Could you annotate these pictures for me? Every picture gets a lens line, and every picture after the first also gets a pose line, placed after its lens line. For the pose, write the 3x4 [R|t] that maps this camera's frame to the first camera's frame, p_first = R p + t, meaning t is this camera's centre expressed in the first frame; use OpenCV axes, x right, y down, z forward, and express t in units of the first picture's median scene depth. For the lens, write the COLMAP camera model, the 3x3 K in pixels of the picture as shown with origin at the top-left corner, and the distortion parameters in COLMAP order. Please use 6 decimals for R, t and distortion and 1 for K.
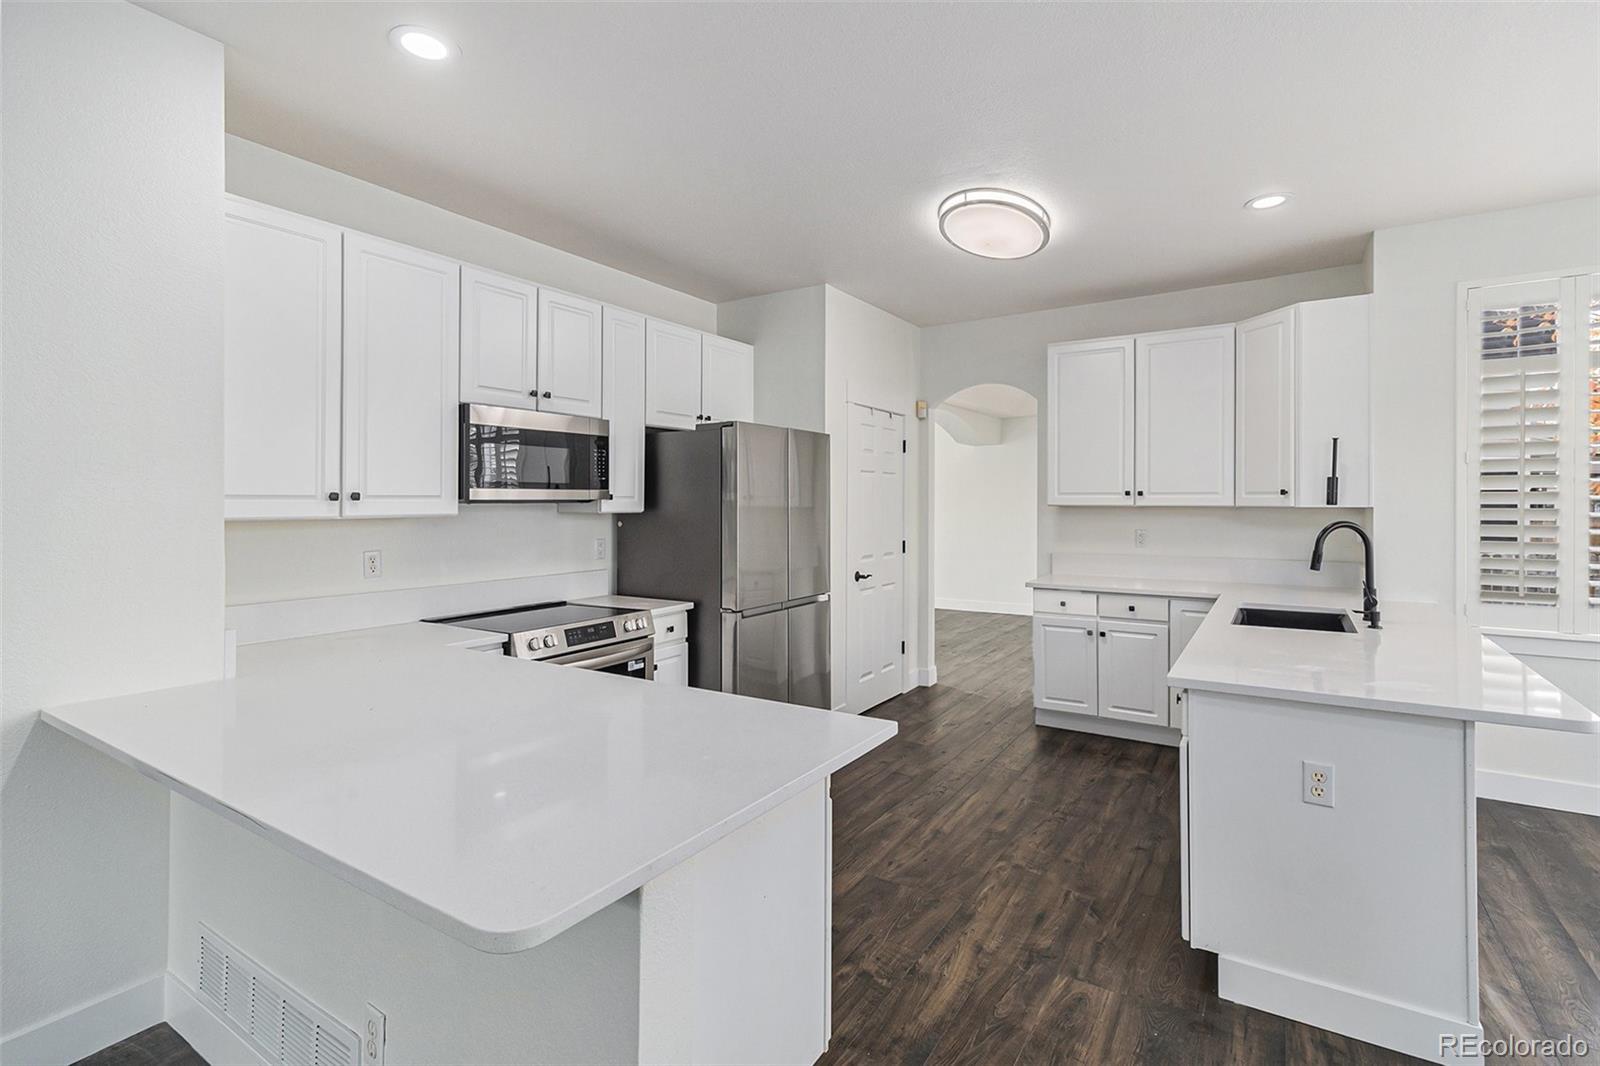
lens RADIAL K [[735.7, 0, 810.2], [0, 735.7, 504.1], [0, 0, 1]] dist [0.001202, 0.000404]
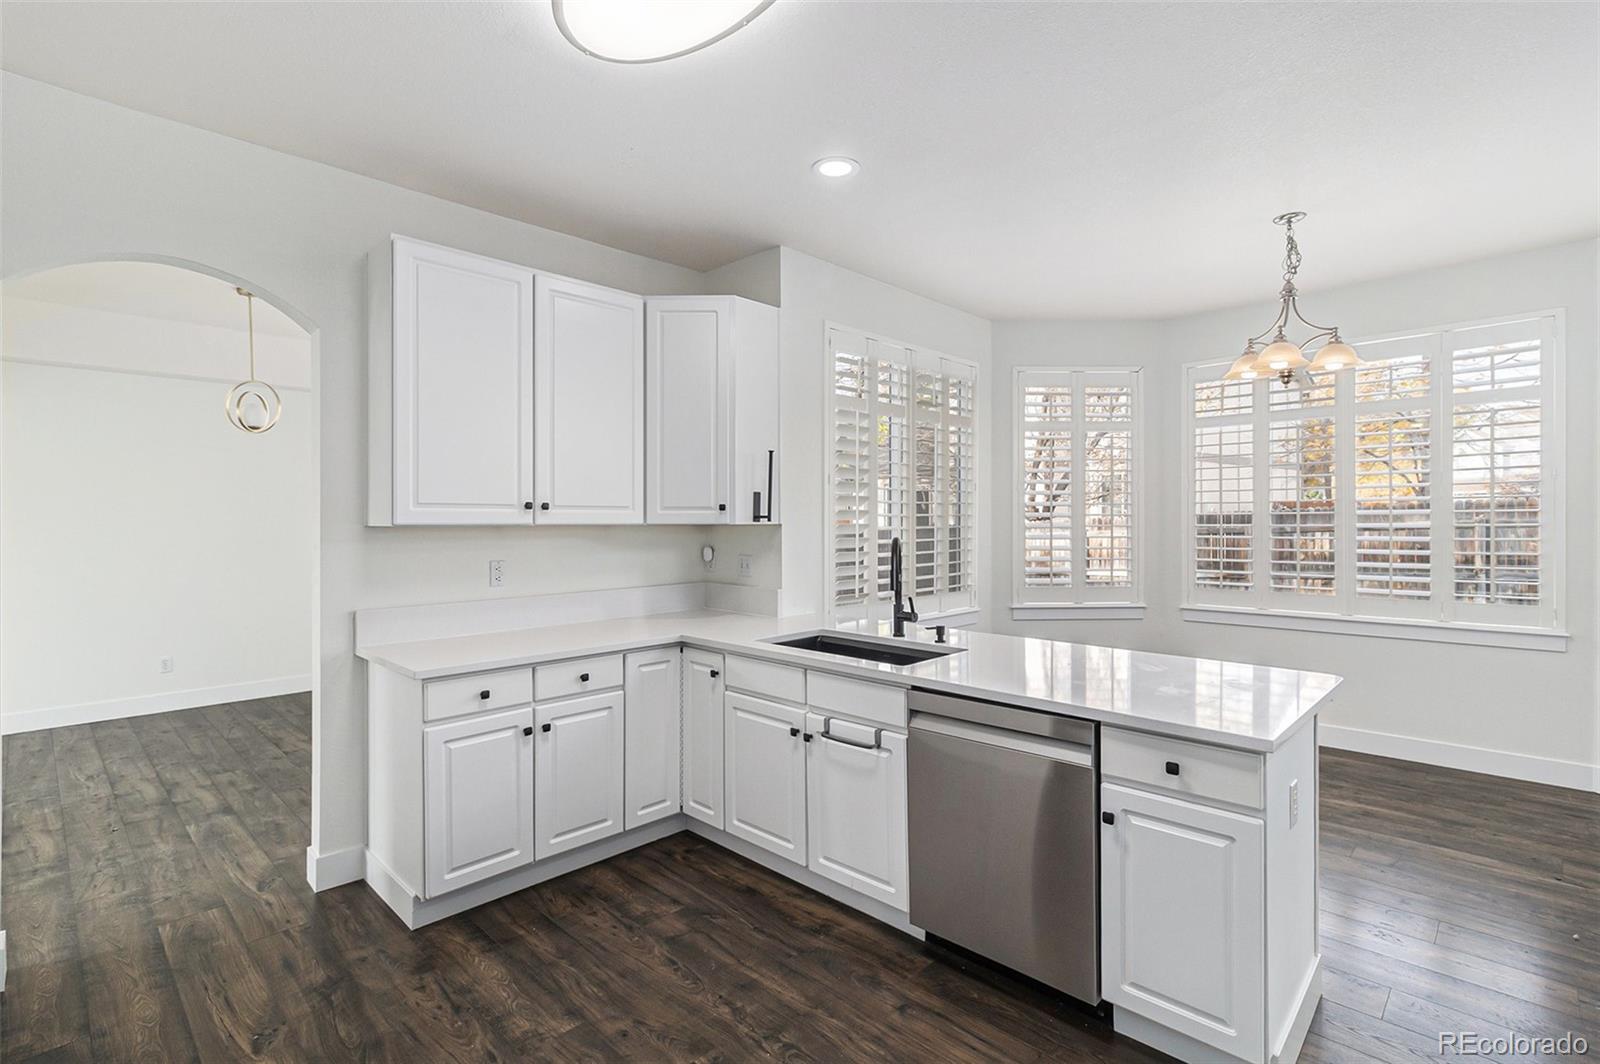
lens RADIAL K [[746.9, 0, 800.0], [0, 746.9, 532.0], [0, 0, 1]] dist [0.000905, 0.000075]
pose [[0.203806, -0.012714, 0.978929, -0.238666], [0.007278, 0.999908, 0.011471, 0.004084], [-0.978984, 0.004787, 0.203879, 0.856549]]
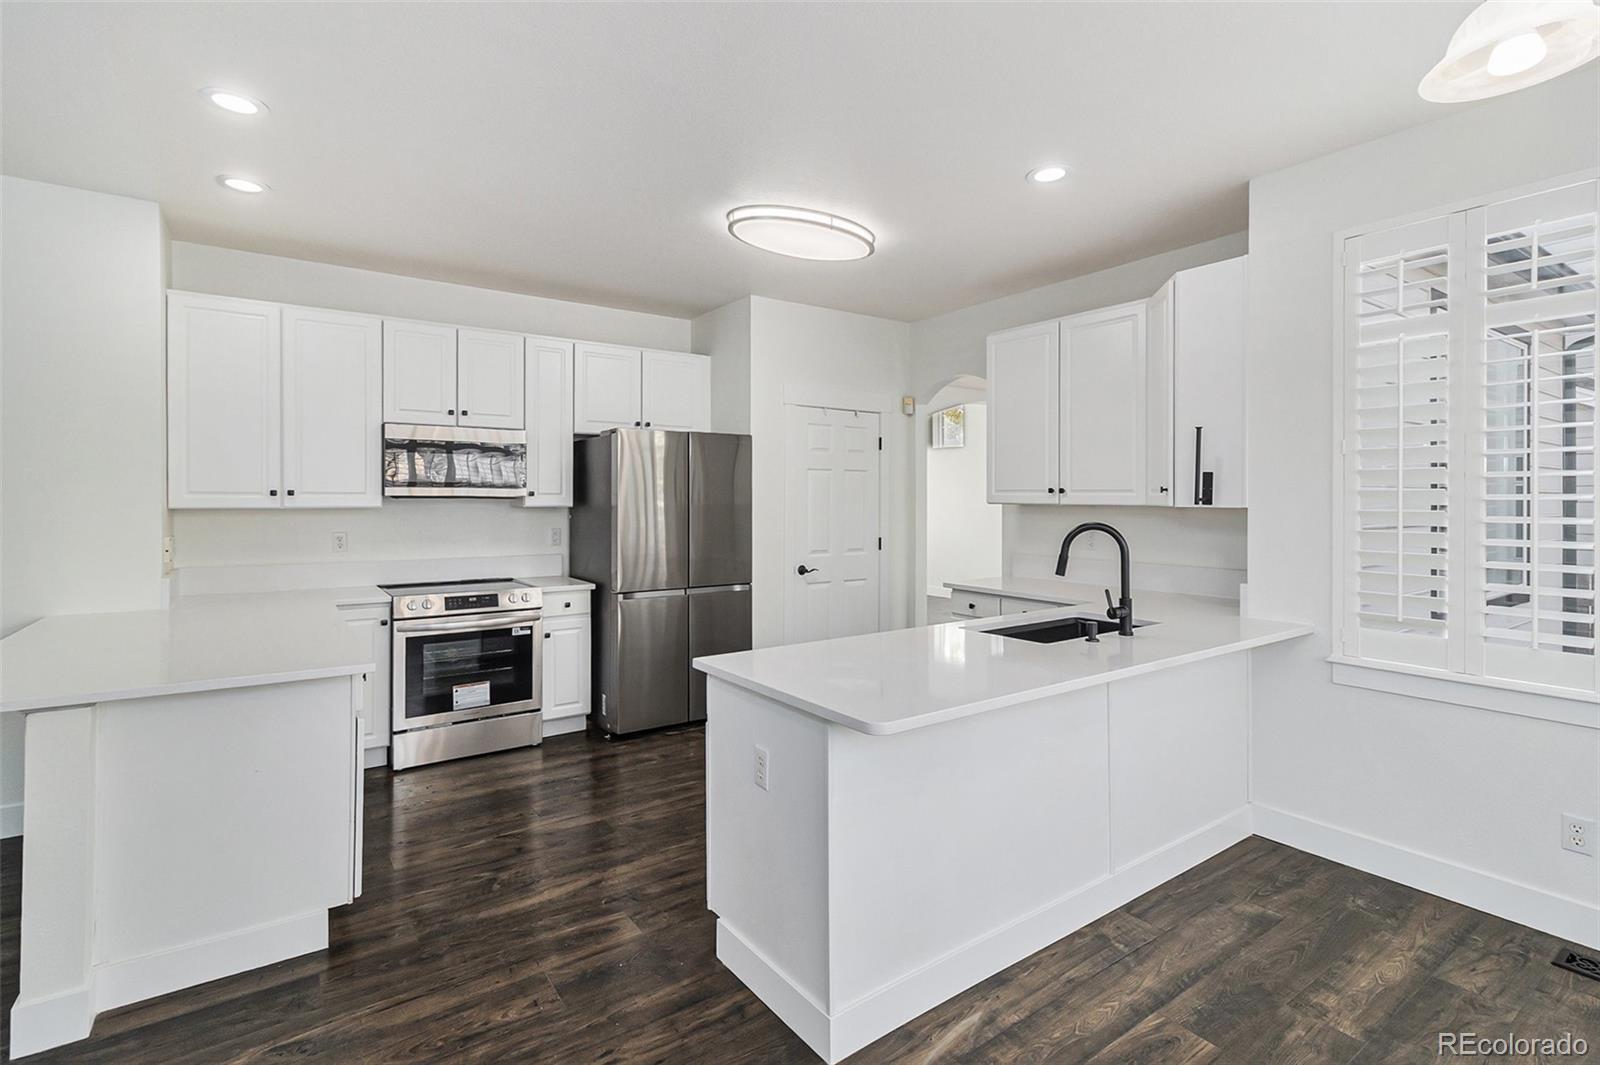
lens RADIAL K [[755.0, 0, 810.2], [0, 755.0, 506.1], [0, 0, 1]] dist [0.000245, 0.000327]
pose [[0.928247, 0.008165, -0.371875, 0.689528], [-0.005217, 0.999946, 0.008932, -0.003027], [0.371928, -0.006351, 0.928240, 0.014606]]
